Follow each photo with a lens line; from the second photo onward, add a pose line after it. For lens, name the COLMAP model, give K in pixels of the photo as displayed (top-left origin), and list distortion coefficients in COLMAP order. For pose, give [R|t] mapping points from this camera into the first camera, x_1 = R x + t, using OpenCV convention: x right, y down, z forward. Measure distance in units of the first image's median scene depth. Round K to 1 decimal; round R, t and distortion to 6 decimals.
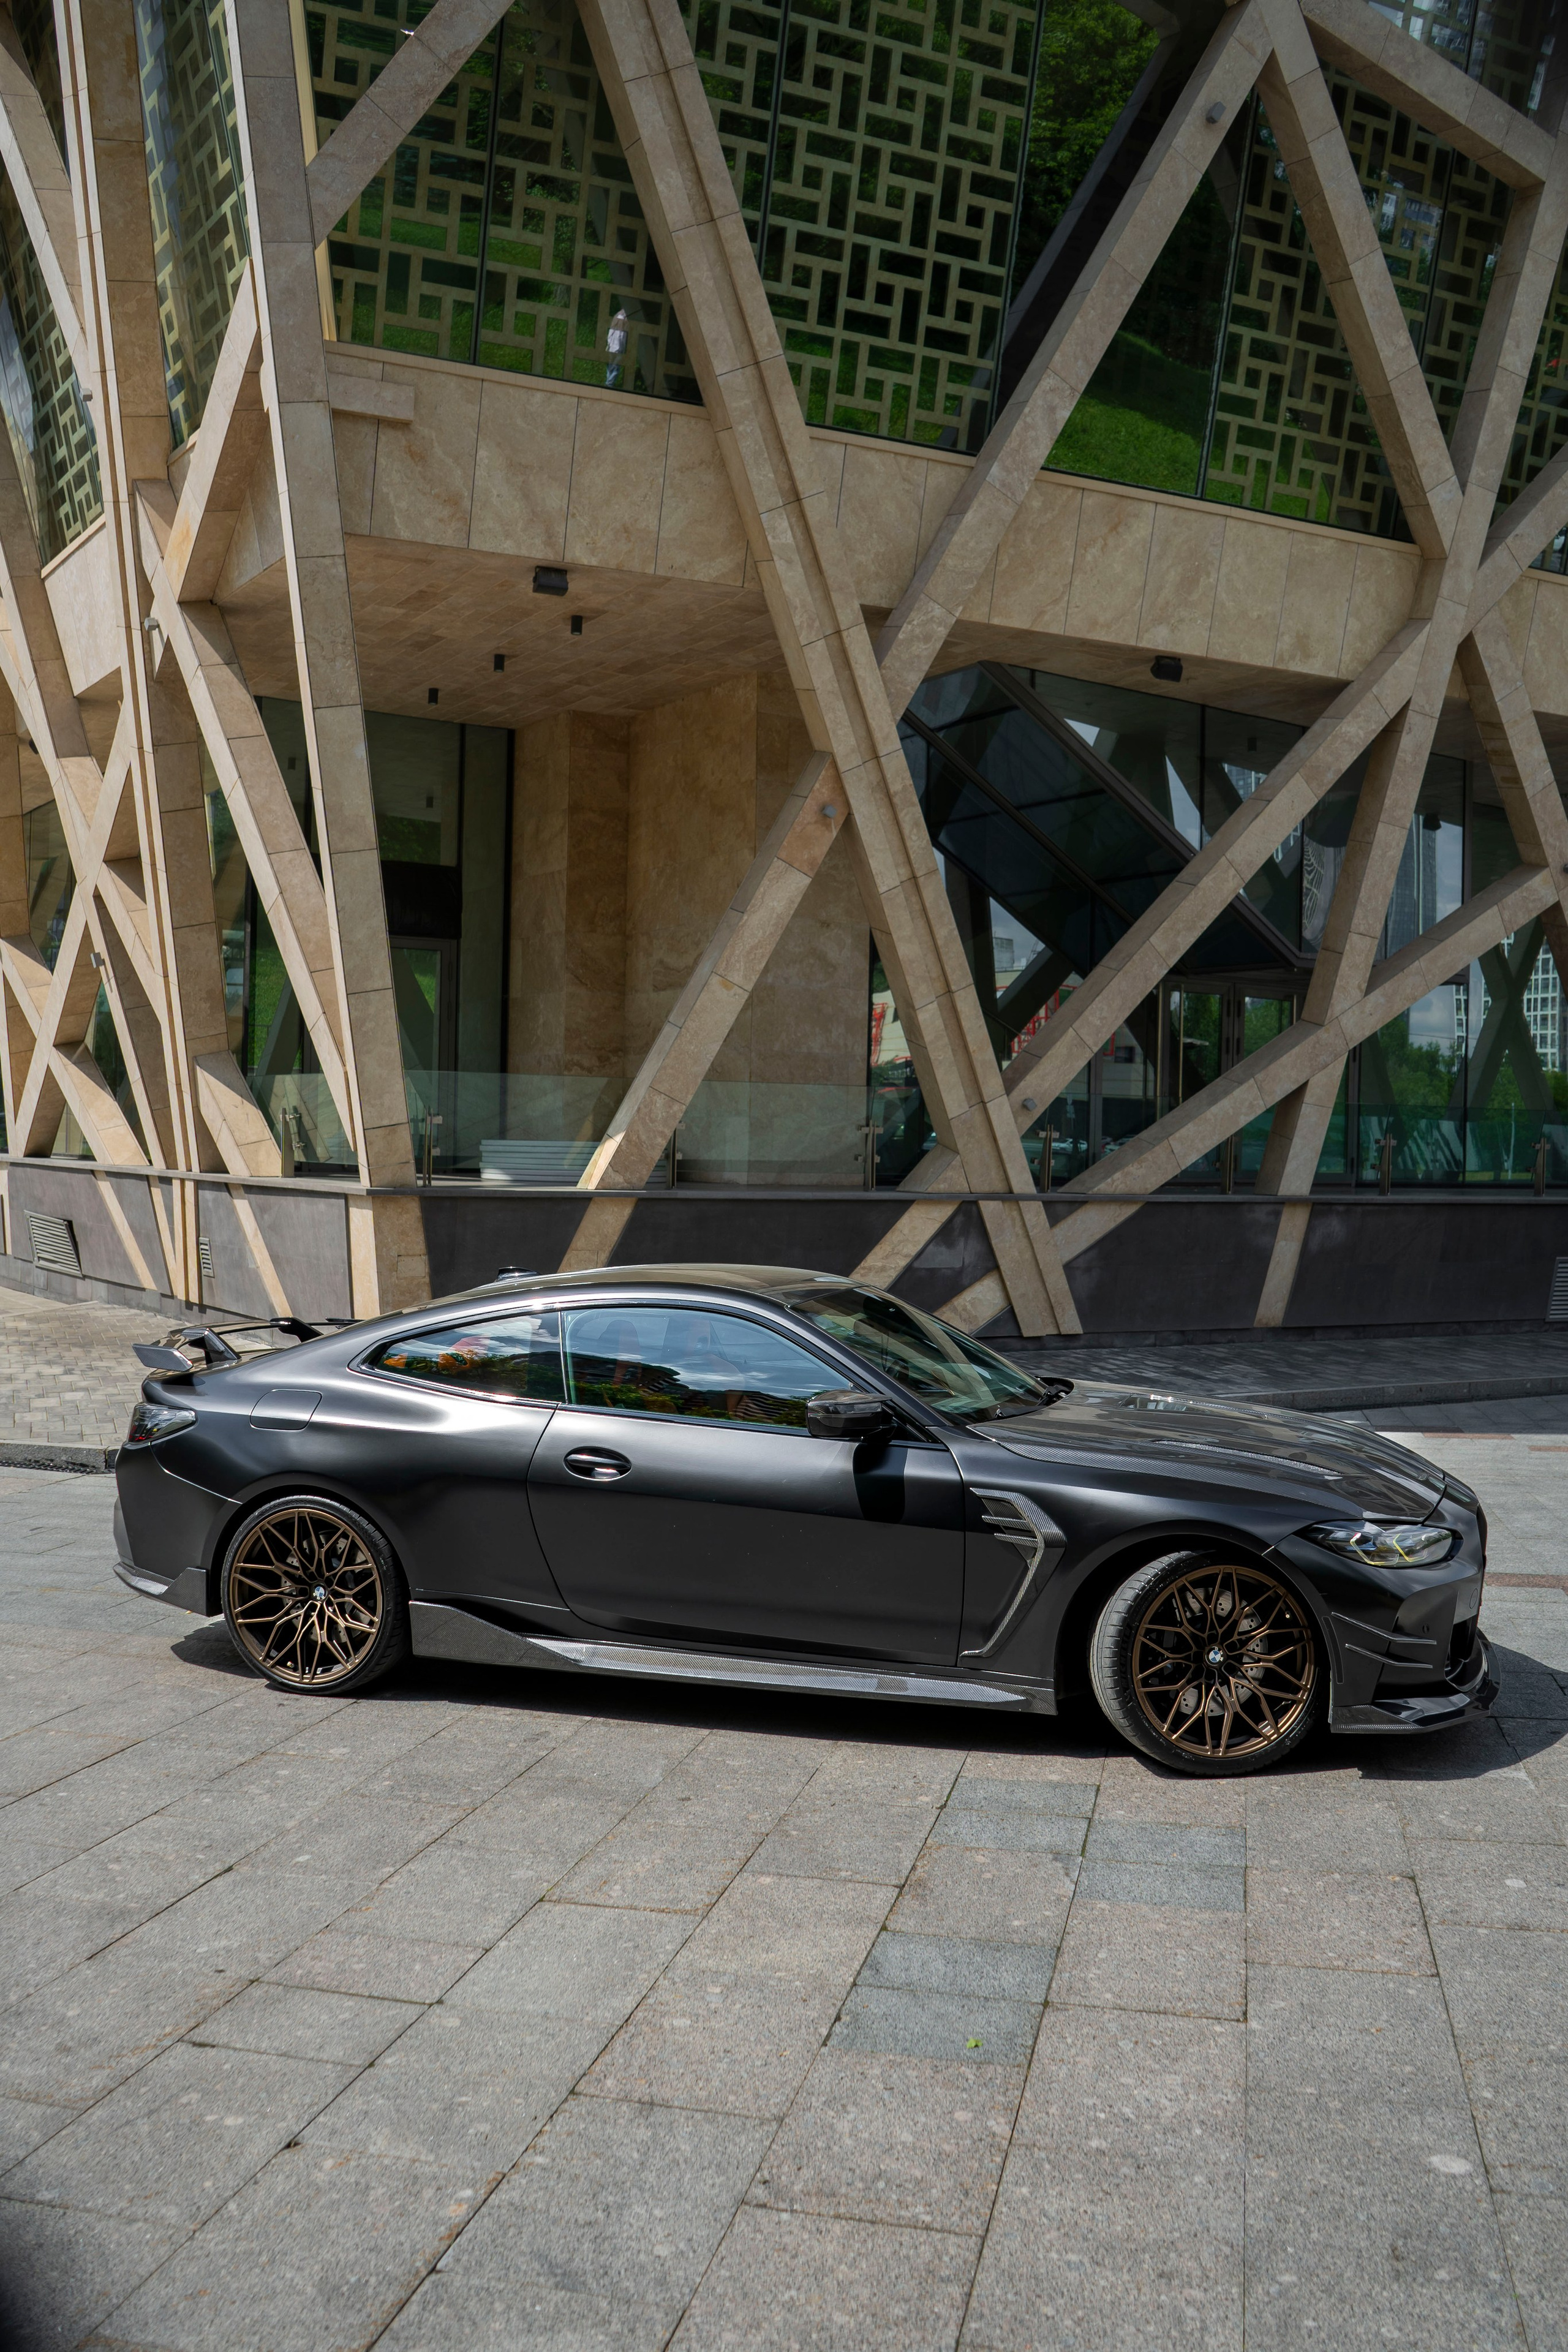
lens RADIAL K [[1899.5, 0, 784.0], [0, 1899.5, 1176.0], [0, 0, 1]] dist [-0.126080, 0.092734]
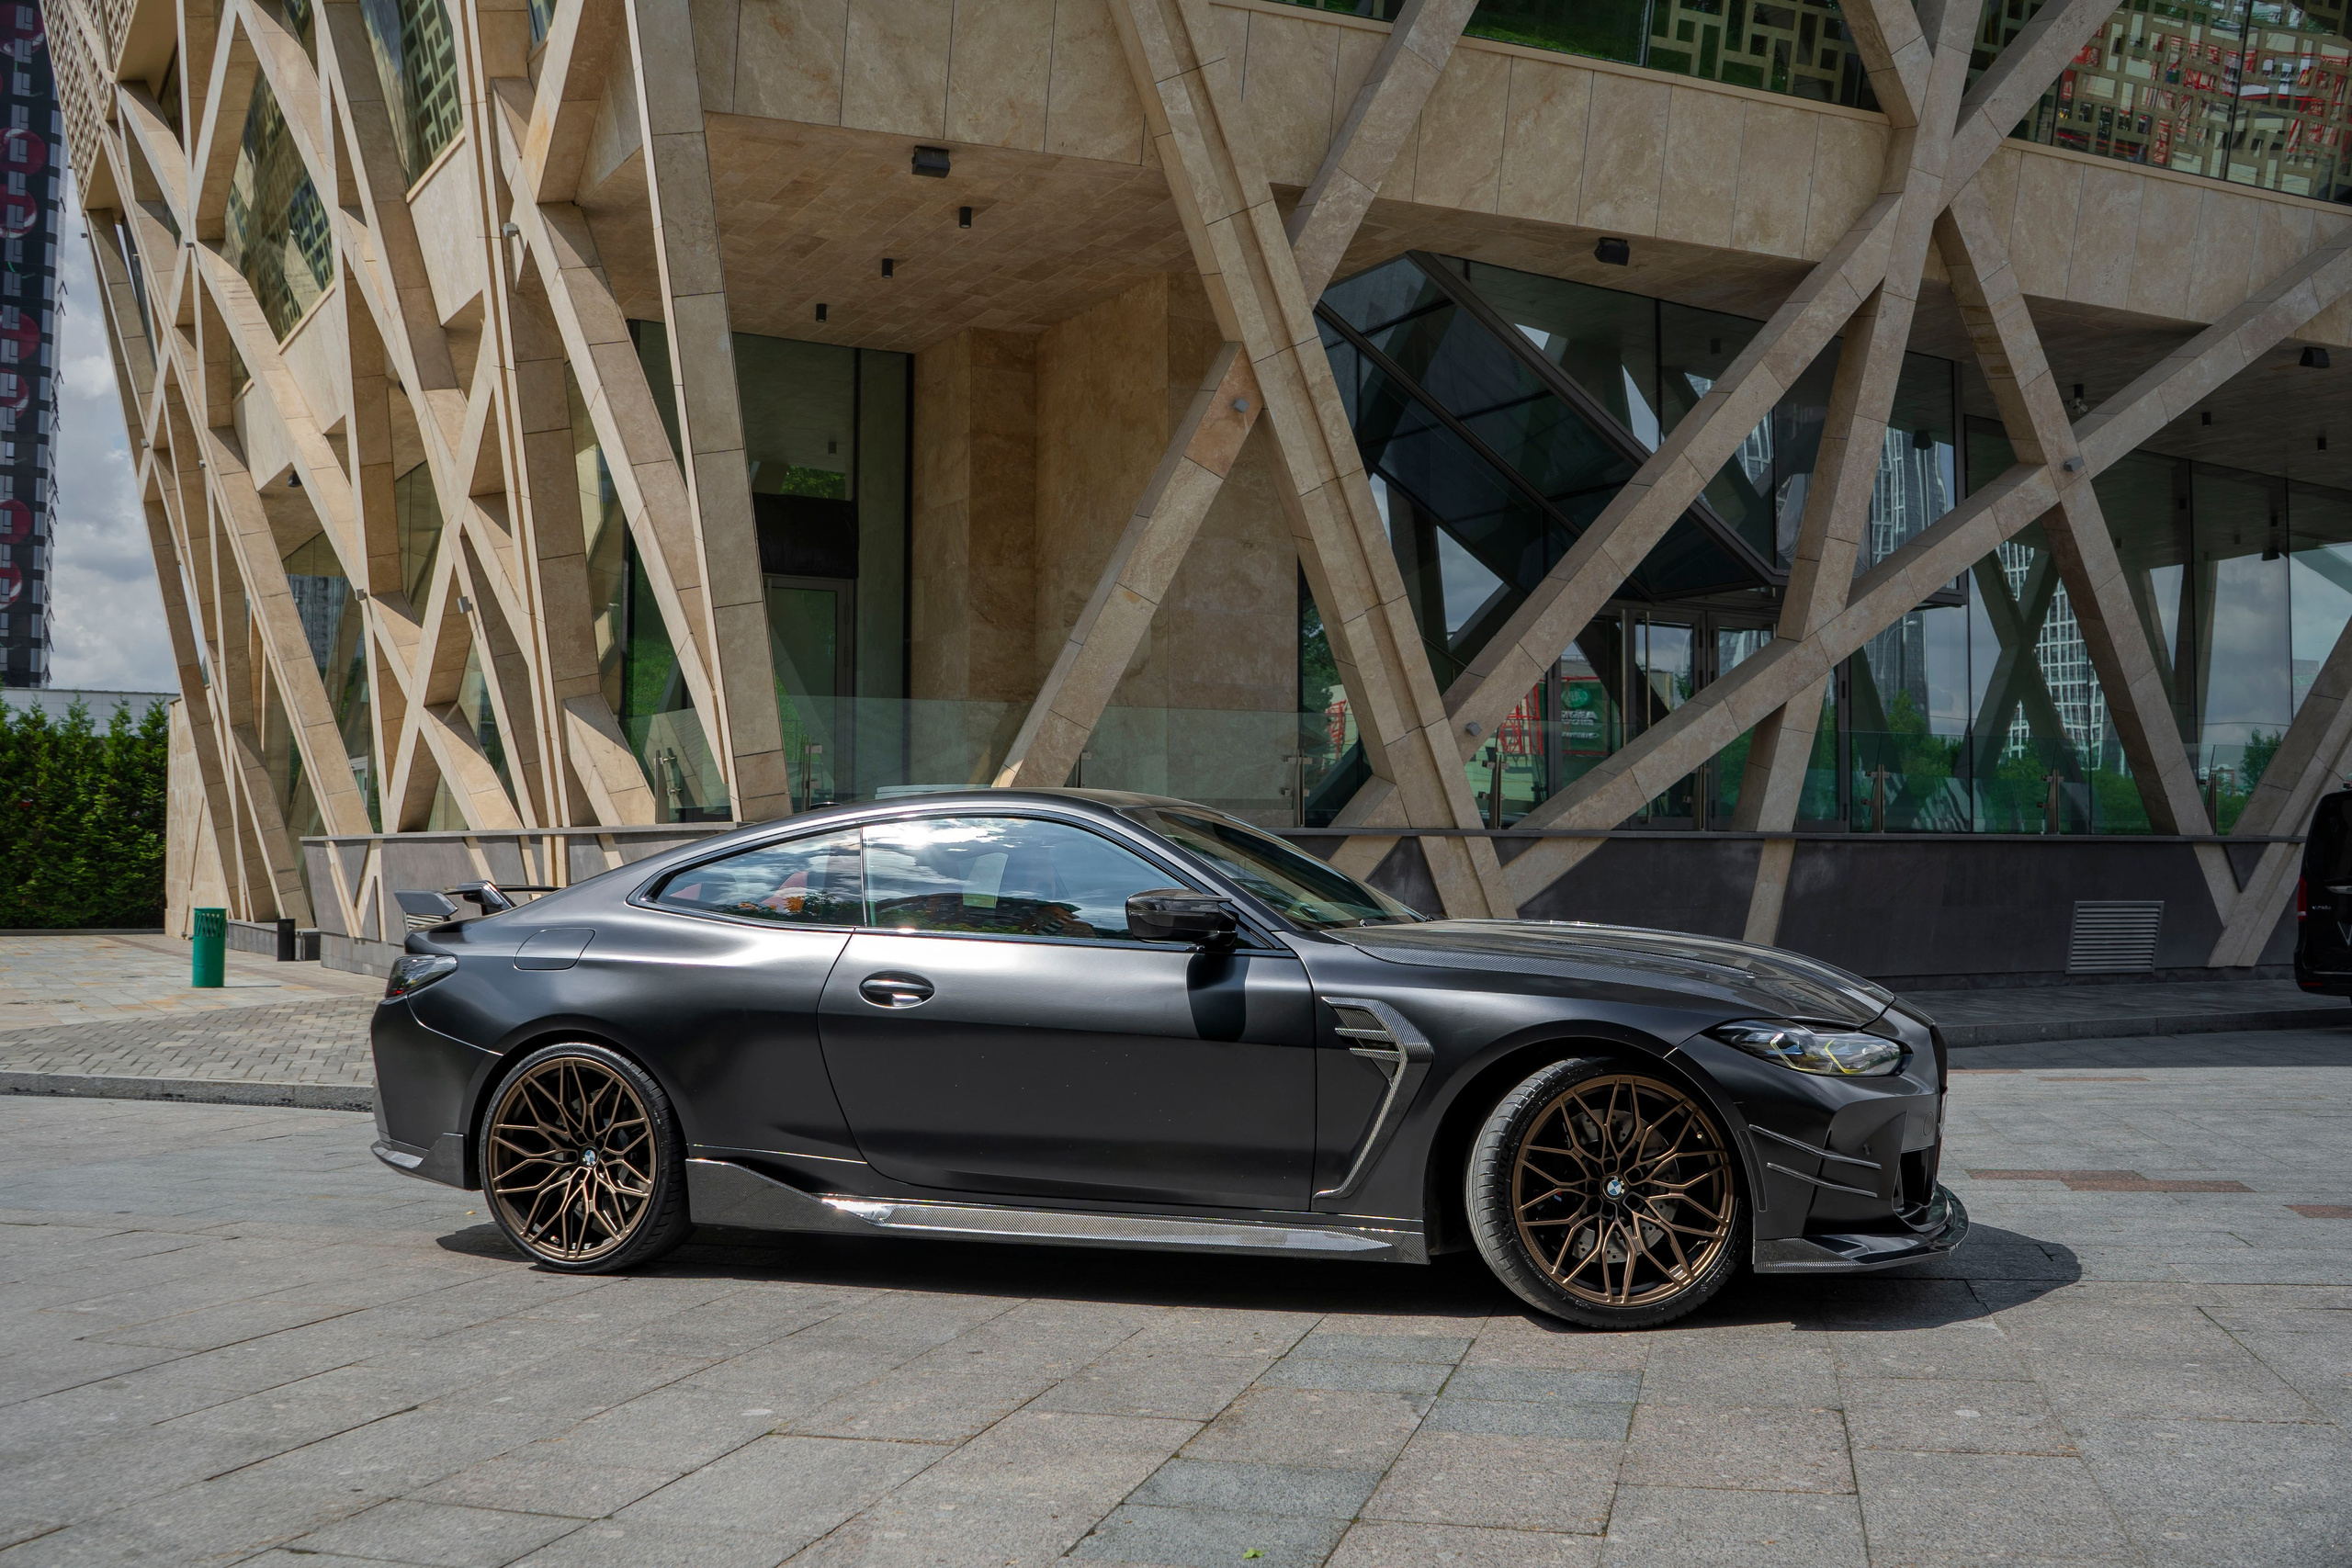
lens RADIAL K [[2040.0, 0, 1176.0], [0, 2040.0, 784.0], [0, 0, 1]] dist [-0.133222, 0.113615]
pose [[0.999060, -0.019745, -0.038604, 0.028595], [0.017468, 0.998138, -0.058435, 0.049341], [0.039686, 0.057706, 0.997545, 0.032309]]
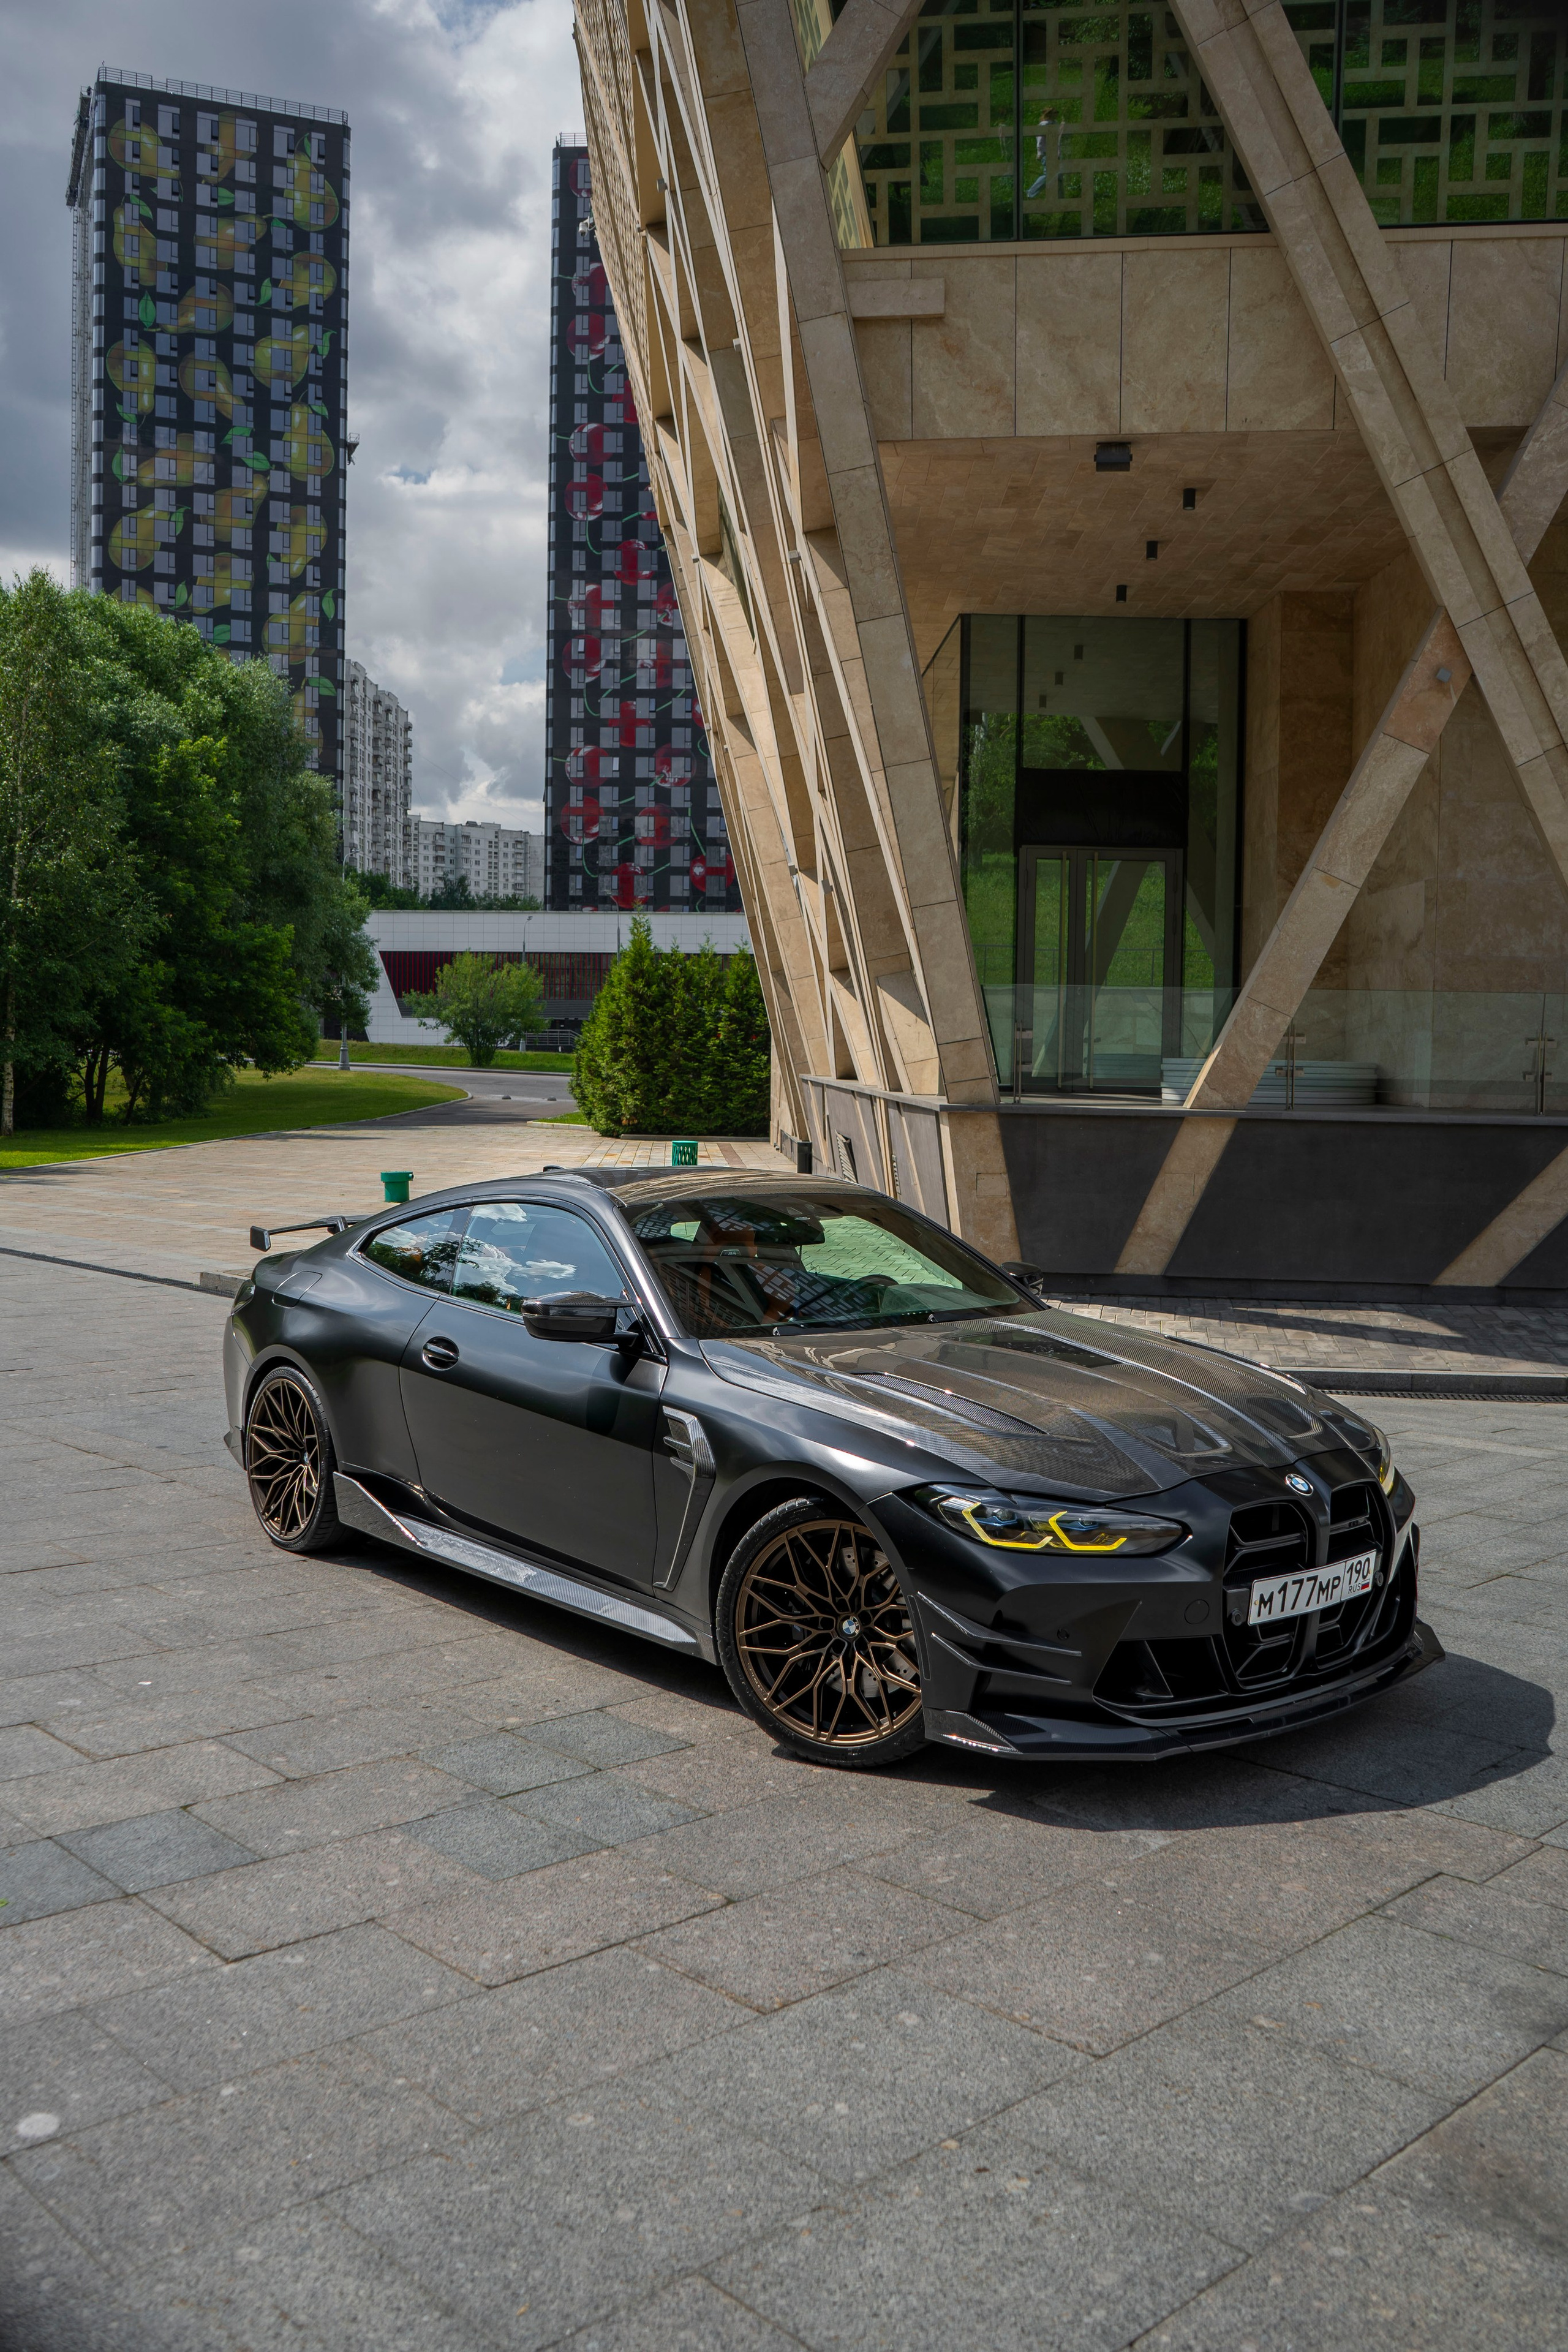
lens RADIAL K [[1954.2, 0, 784.0], [0, 1954.2, 1176.0], [0, 0, 1]] dist [-0.104577, 0.063142]
pose [[0.840374, 0.025760, -0.541394, 0.267424], [-0.007273, 0.999316, 0.036260, 0.007383], [0.541958, -0.026535, 0.839987, 0.096301]]
